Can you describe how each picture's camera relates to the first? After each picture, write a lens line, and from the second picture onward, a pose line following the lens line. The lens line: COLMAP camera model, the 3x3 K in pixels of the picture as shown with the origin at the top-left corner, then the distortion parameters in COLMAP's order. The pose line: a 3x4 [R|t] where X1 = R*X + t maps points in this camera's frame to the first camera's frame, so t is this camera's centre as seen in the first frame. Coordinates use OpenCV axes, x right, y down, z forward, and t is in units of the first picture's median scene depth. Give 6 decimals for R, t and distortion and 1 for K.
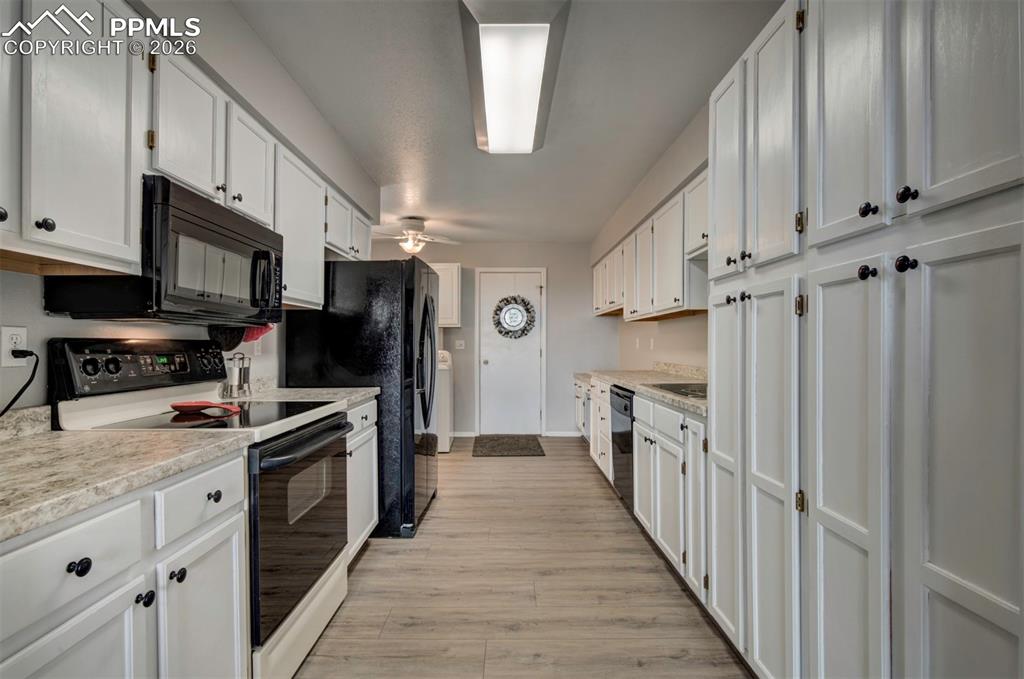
lens RADIAL K [[471.4, 0, 507.3], [0, 471.4, 342.8], [0, 0, 1]] dist [-0.002046, 0.006128]
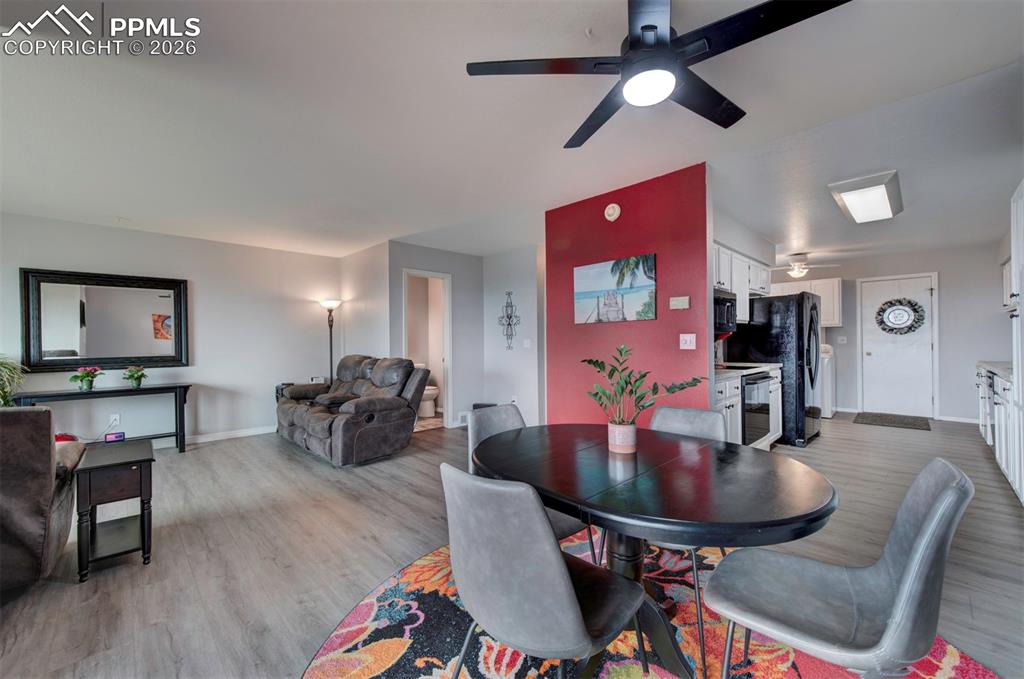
lens RADIAL K [[402.6, 0, 508.5], [0, 402.6, 341.9], [0, 0, 1]] dist [-0.001464, -0.000584]
pose [[0.695192, -0.004691, -0.718809, 0.117461], [0.010756, 0.999935, 0.003877, -0.009794], [0.718744, -0.010427, 0.695197, -0.854445]]
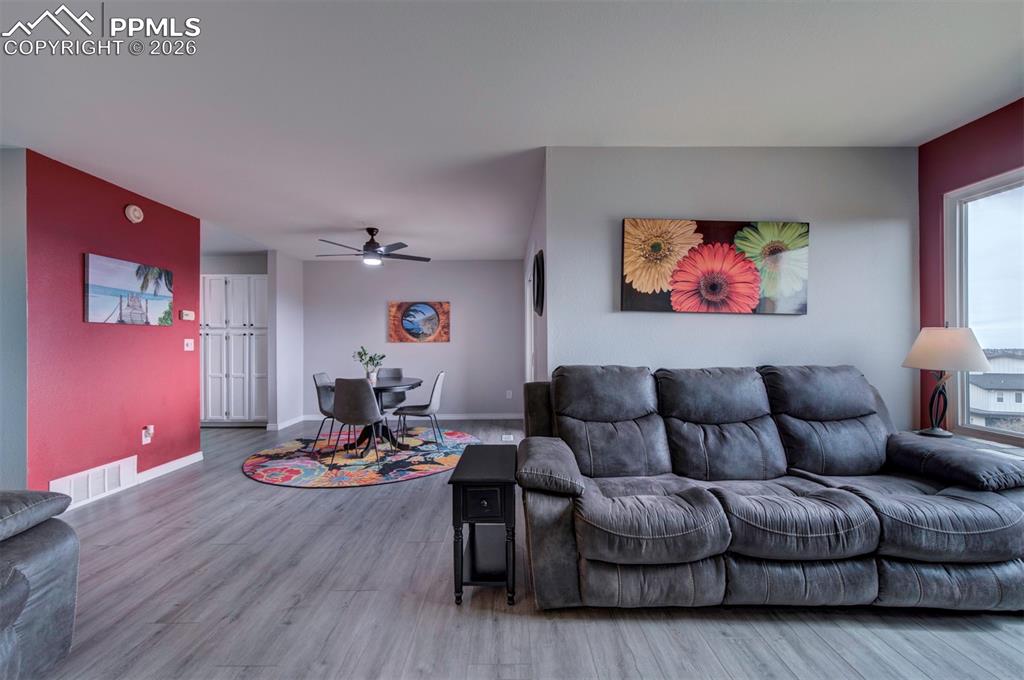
lens RADIAL K [[402.6, 0, 500.2], [0, 402.6, 344.5], [0, 0, 1]] dist [-0.001464, -0.000584]
pose [[0.022532, 0.000837, 0.999746, -1.591109], [-0.002146, 0.999997, -0.000789, -0.004210], [-0.999744, -0.002127, 0.022534, -0.897454]]
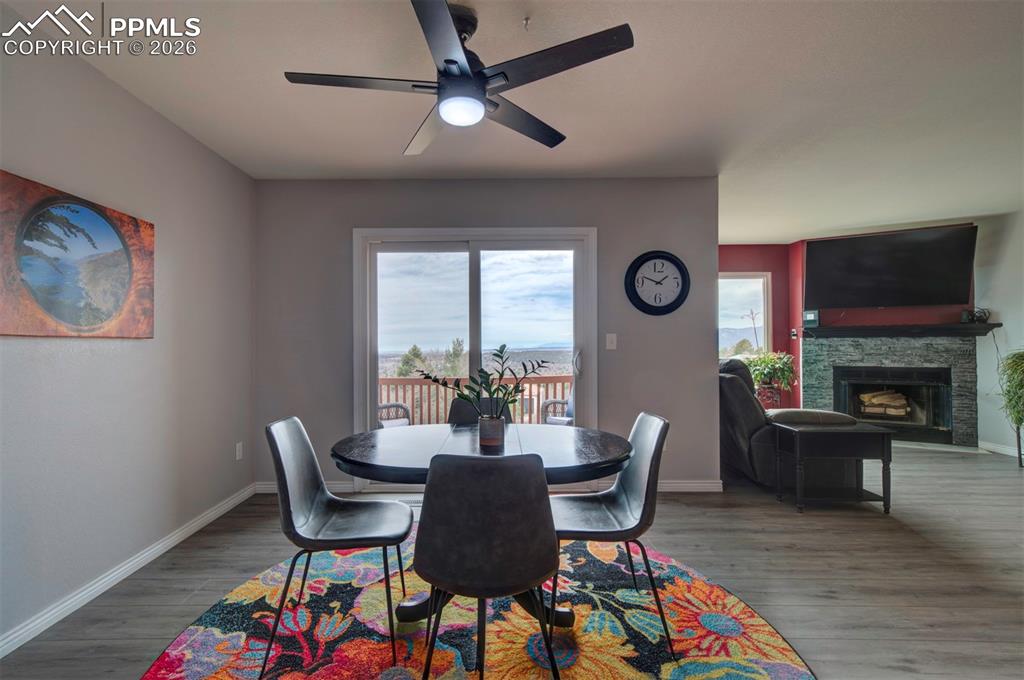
lens RADIAL K [[471.4, 0, 476.2], [0, 471.4, 341.8], [0, 0, 1]] dist [-0.002046, 0.006128]
pose [[-0.999667, 0.010343, 0.023648, -0.142863], [0.010025, 0.999859, -0.013488, 0.004011], [-0.023785, -0.013246, -0.999629, 0.234040]]
